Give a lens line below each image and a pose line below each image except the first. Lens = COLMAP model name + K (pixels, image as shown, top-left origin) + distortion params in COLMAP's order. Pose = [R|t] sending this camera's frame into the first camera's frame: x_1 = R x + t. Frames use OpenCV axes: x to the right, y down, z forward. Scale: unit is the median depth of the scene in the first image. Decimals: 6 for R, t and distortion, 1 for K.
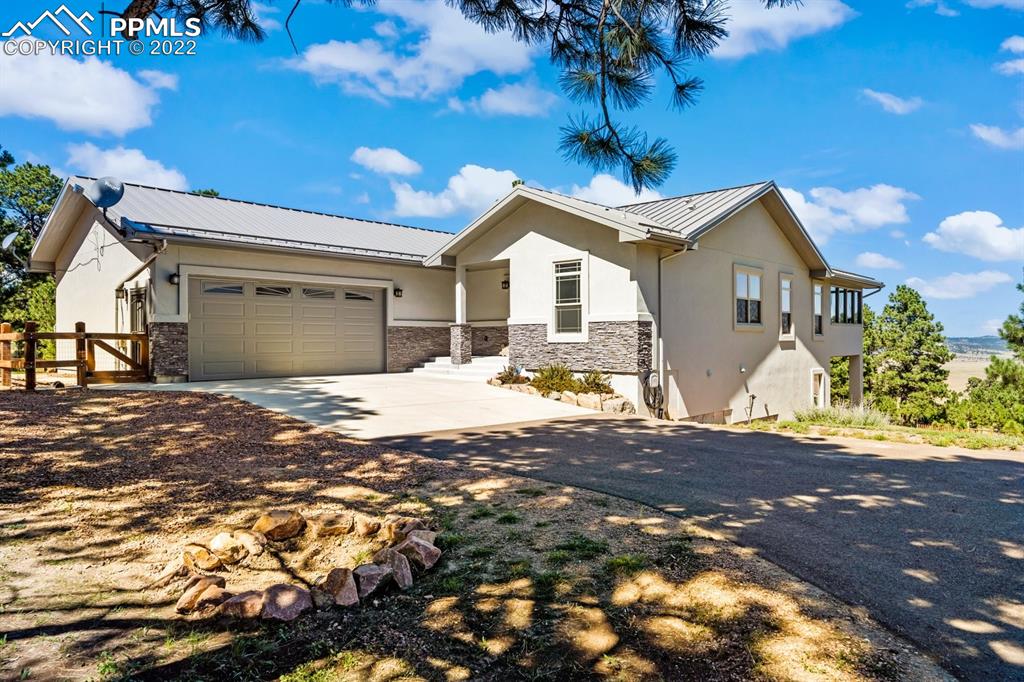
lens RADIAL K [[383.6, 0, 505.0], [0, 383.6, 341.5], [0, 0, 1]] dist [-0.000688, -0.000266]
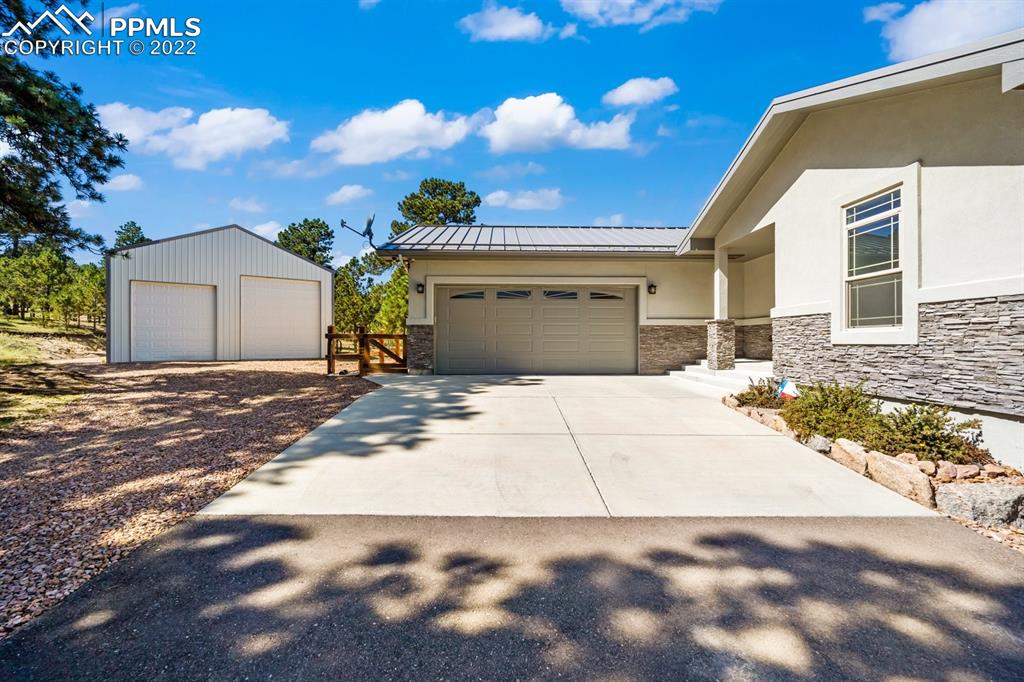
lens RADIAL K [[383.6, 0, 505.0], [0, 383.6, 341.5], [0, 0, 1]] dist [-0.000688, -0.000266]
pose [[0.784389, 0.003730, -0.620258, 0.083026], [-0.003983, 0.999992, 0.000977, 0.000235], [0.620256, 0.001704, 0.784398, 0.217484]]
